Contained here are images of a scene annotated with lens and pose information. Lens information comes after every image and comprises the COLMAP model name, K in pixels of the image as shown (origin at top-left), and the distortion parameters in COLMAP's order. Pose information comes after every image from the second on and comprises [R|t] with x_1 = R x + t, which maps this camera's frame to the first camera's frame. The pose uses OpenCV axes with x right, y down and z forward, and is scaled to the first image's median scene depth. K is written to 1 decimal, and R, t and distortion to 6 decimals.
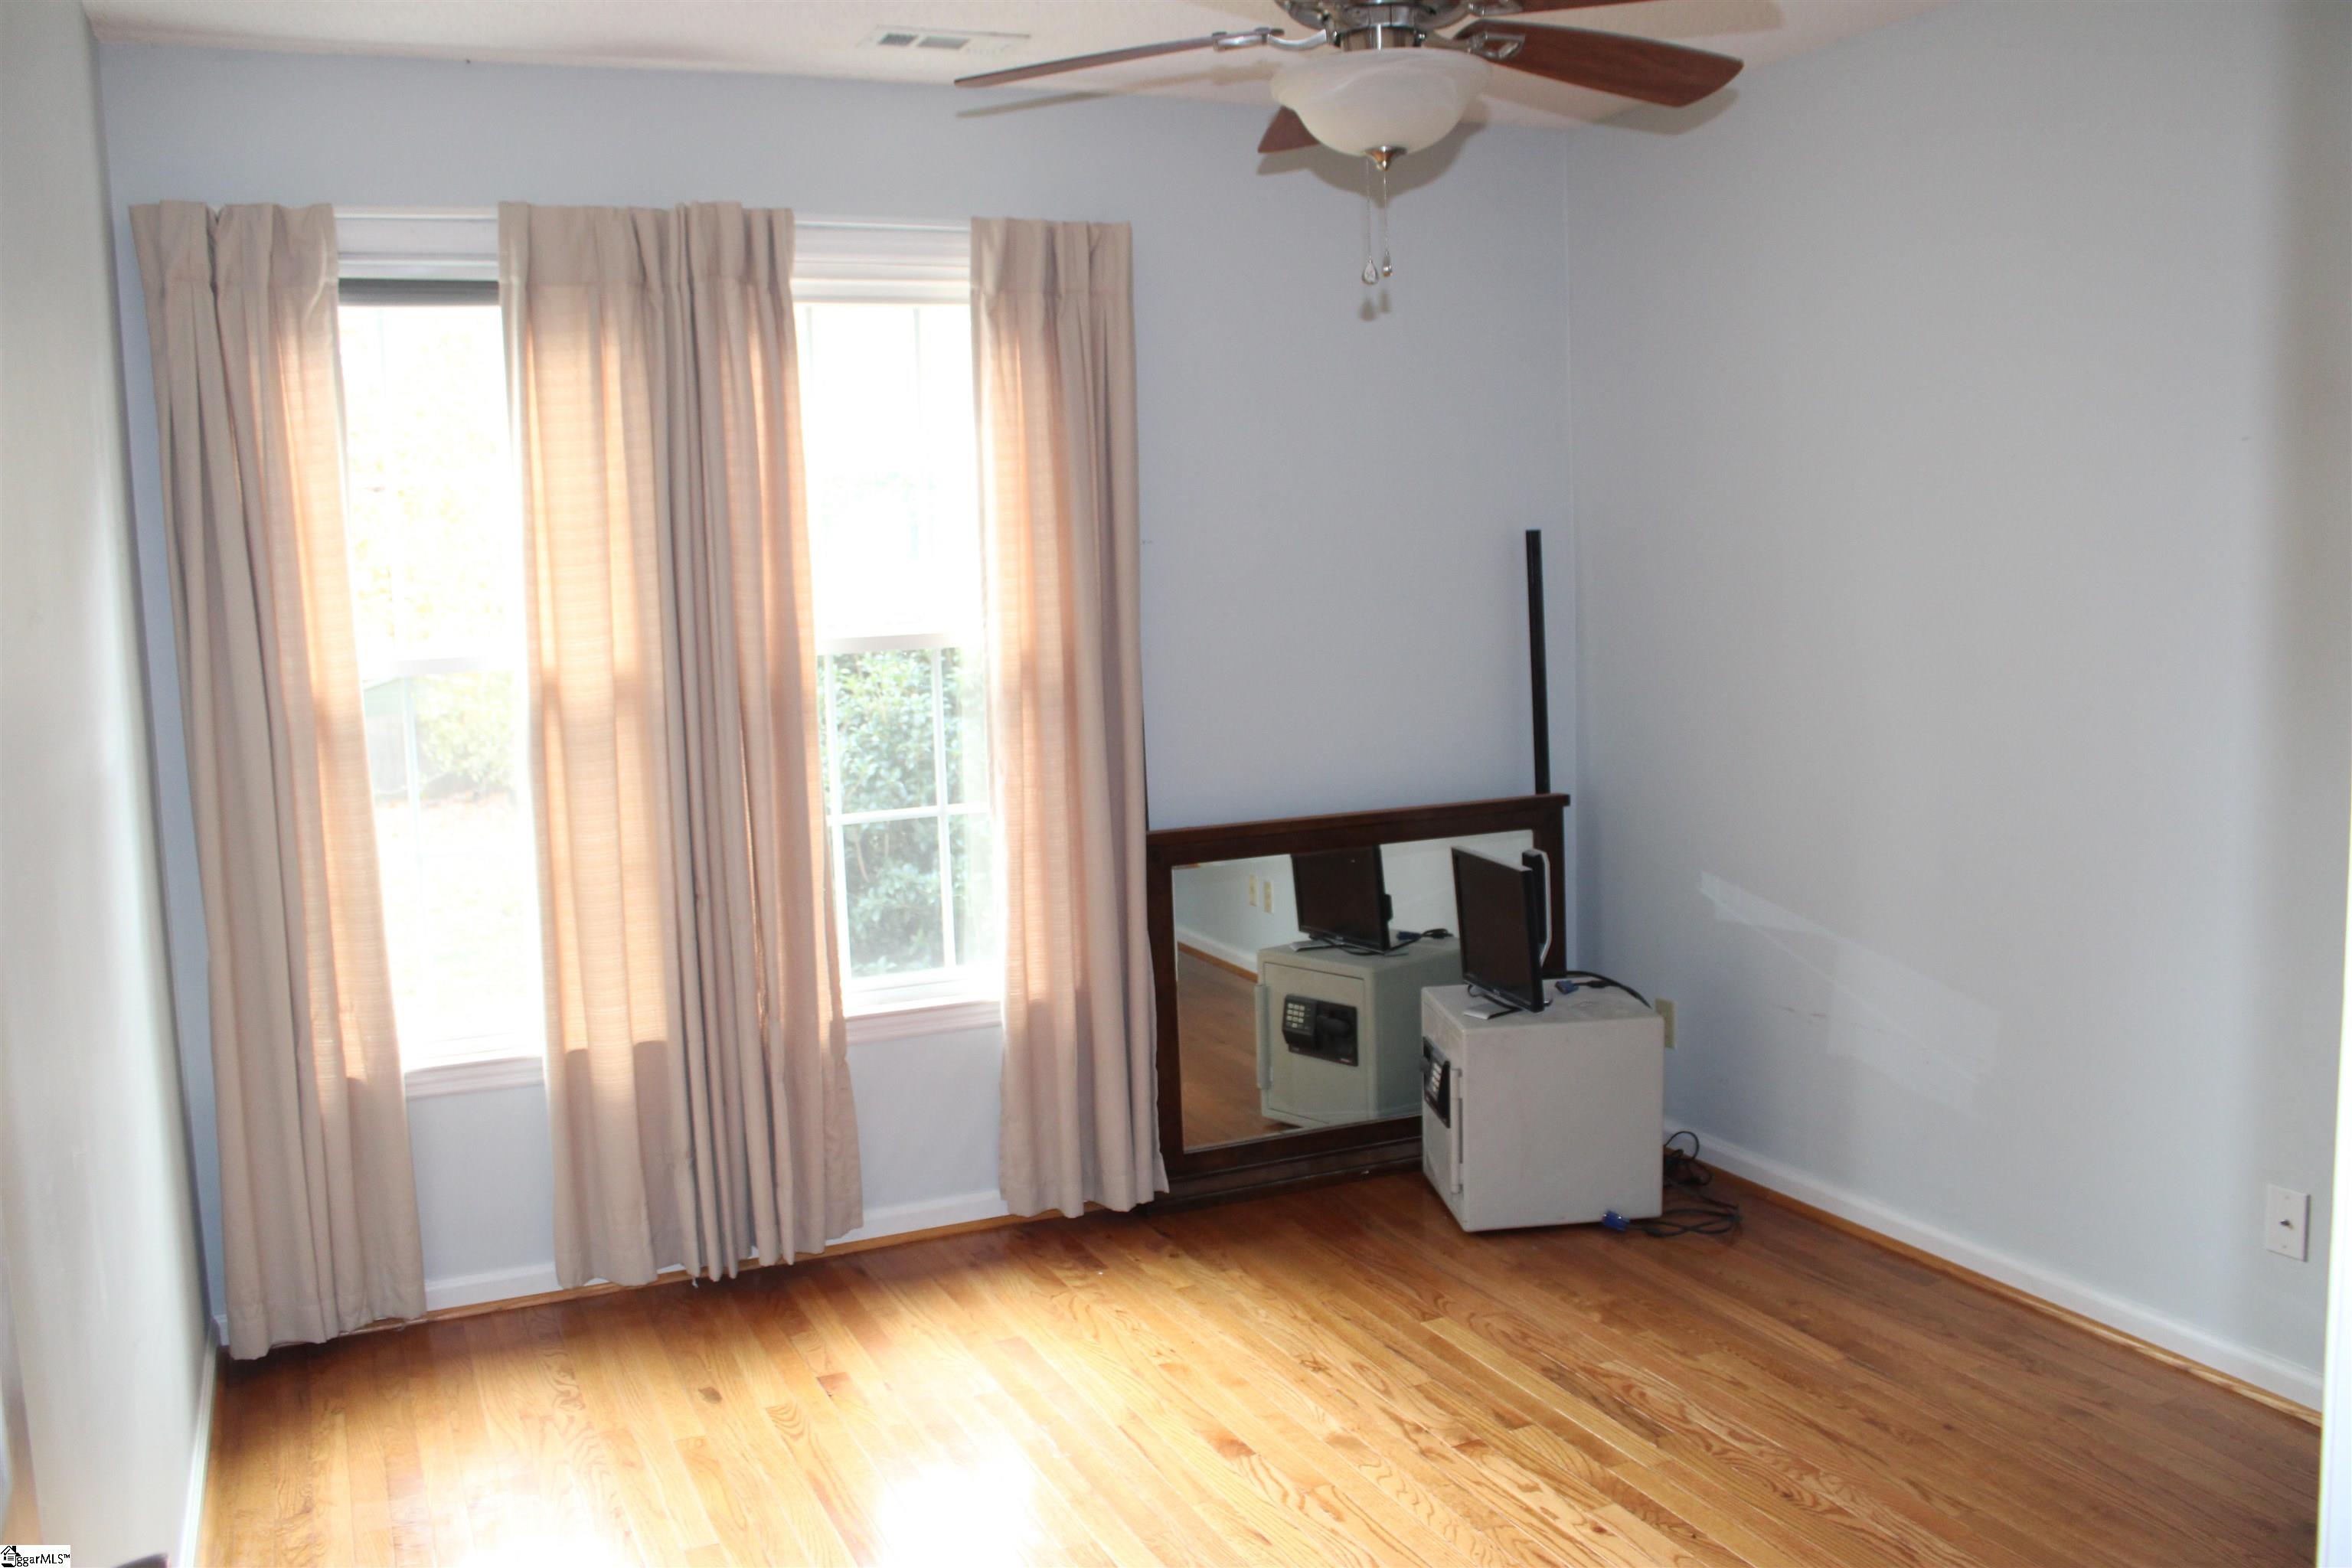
lens RADIAL K [[1982.6, 0, 1176.0], [0, 1982.6, 784.0], [0, 0, 1]] dist [-0.167690, 0.150048]
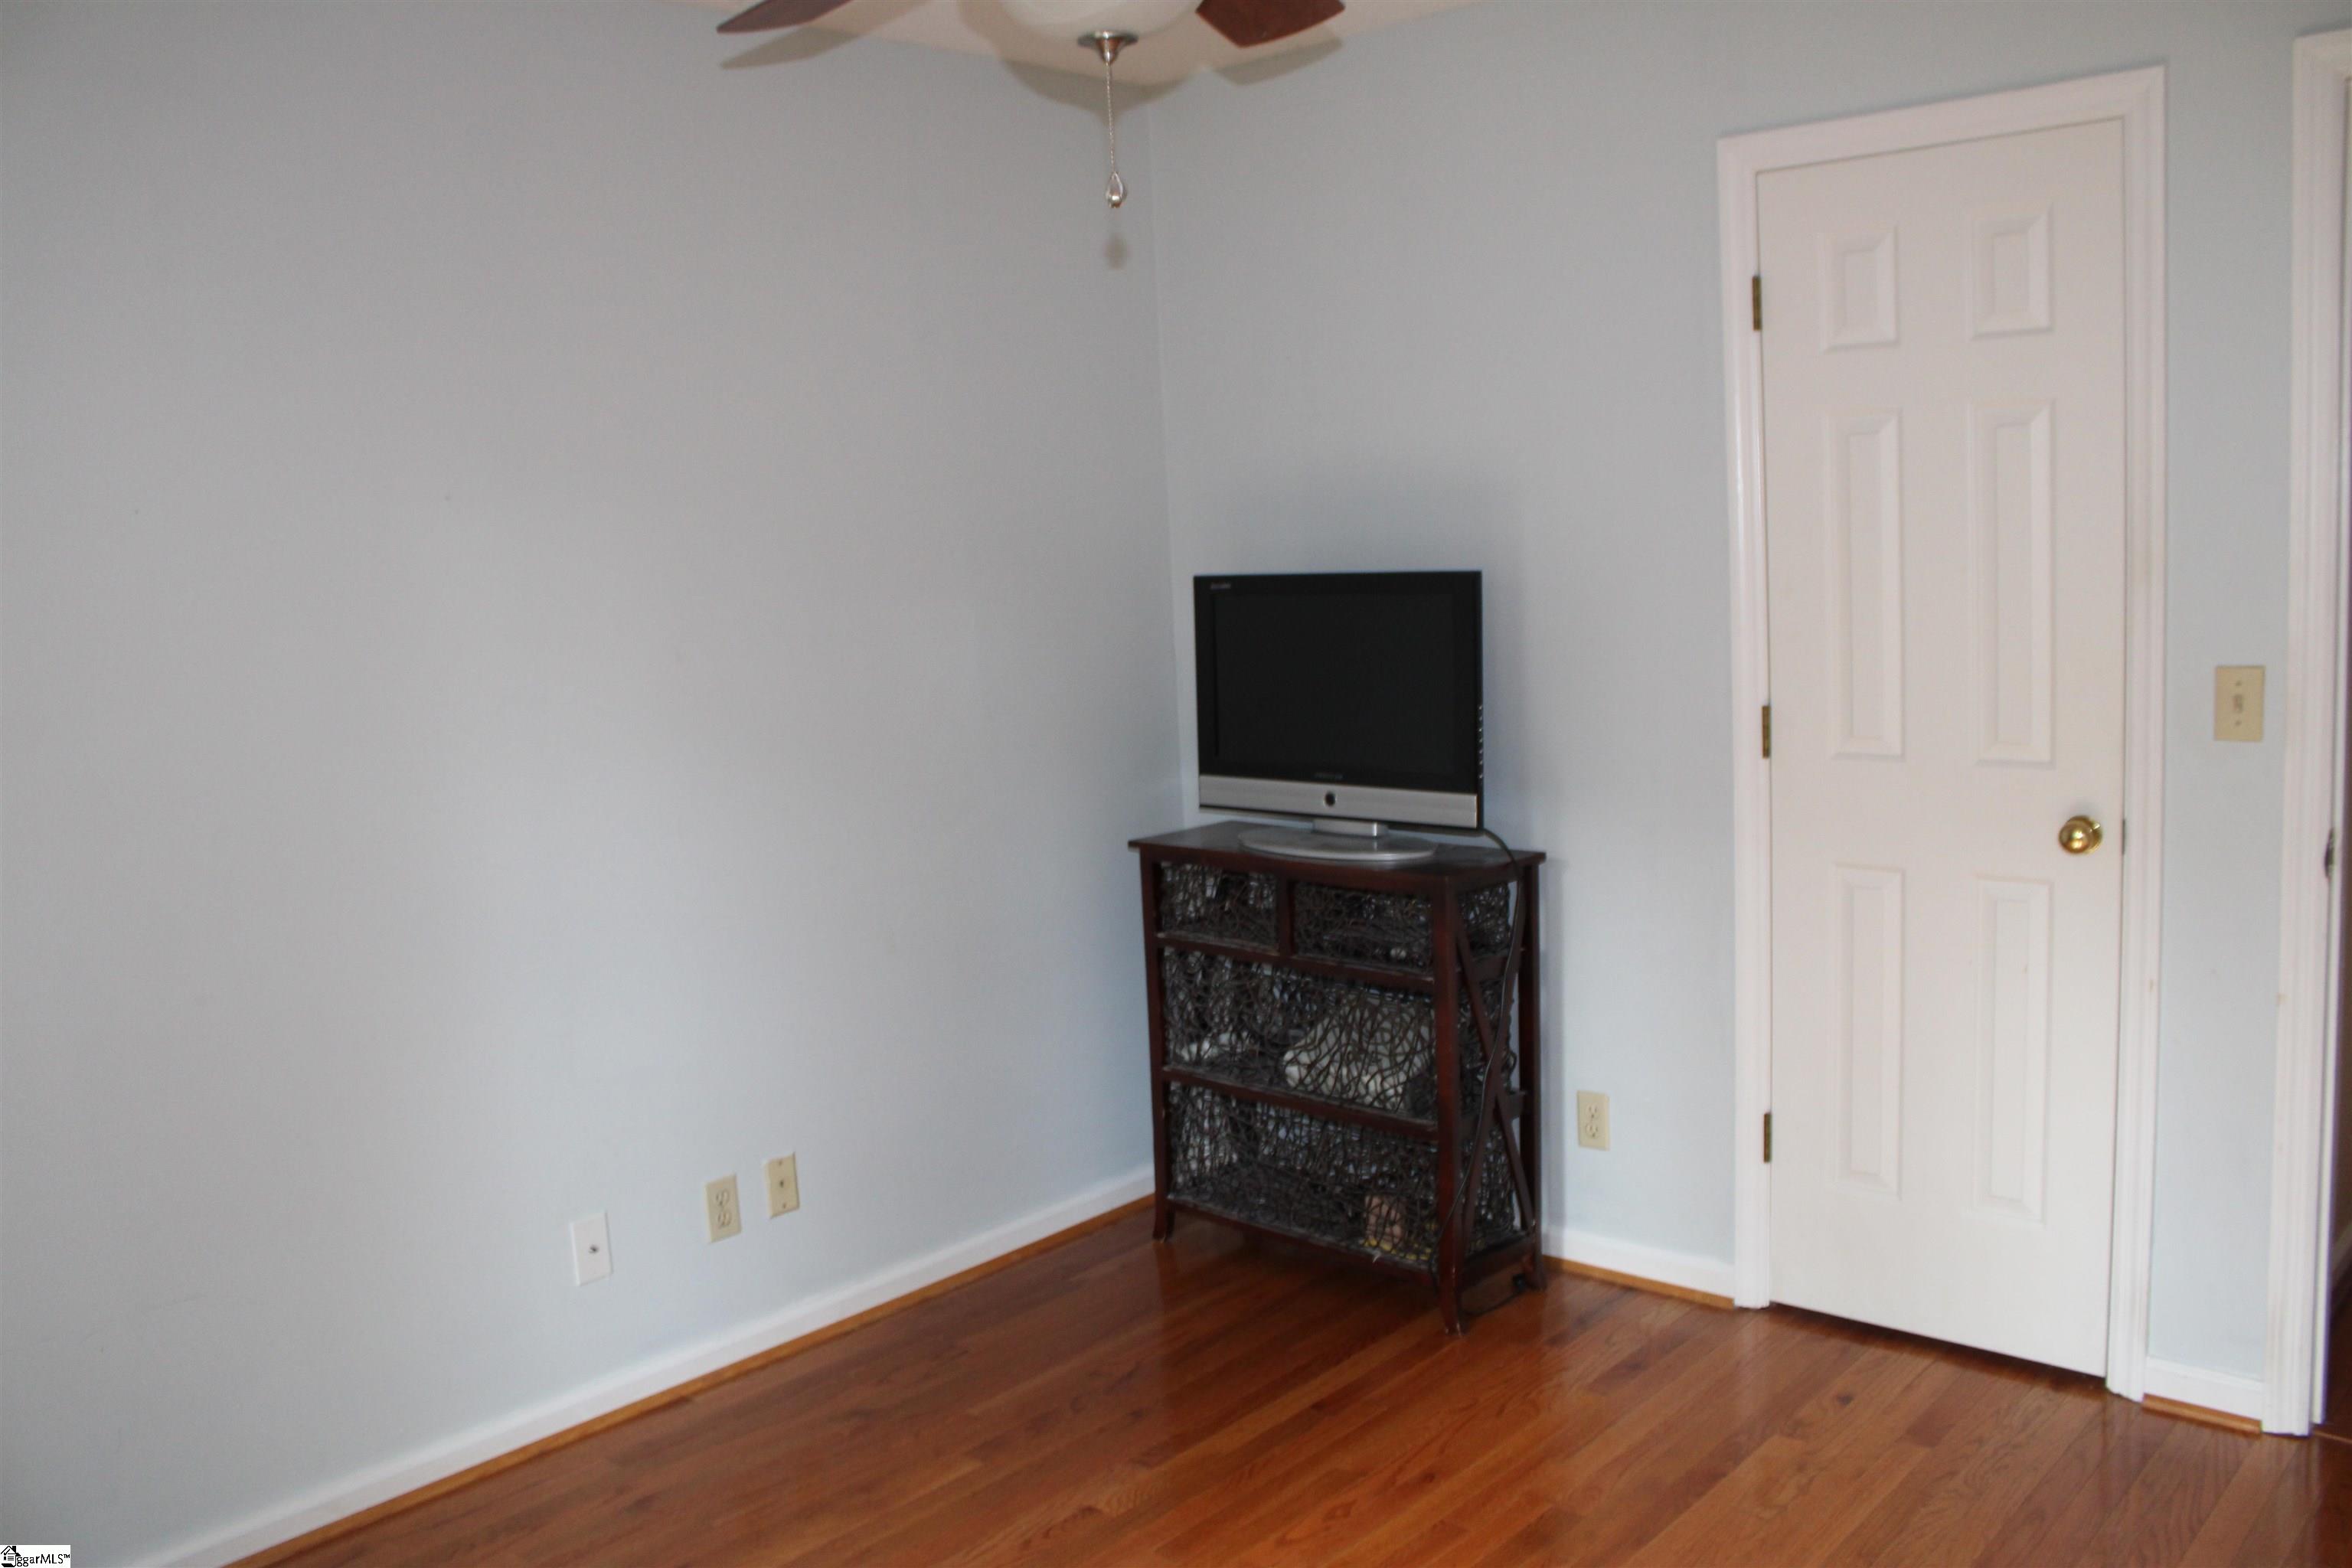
lens RADIAL K [[1982.6, 0, 1176.0], [0, 1982.6, 784.0], [0, 0, 1]] dist [-0.167690, 0.150048]
pose [[-0.407638, -0.073679, 0.910166, -0.494991], [0.161782, 0.975144, 0.151397, -0.126736], [-0.898698, 0.208963, -0.385586, 1.070238]]
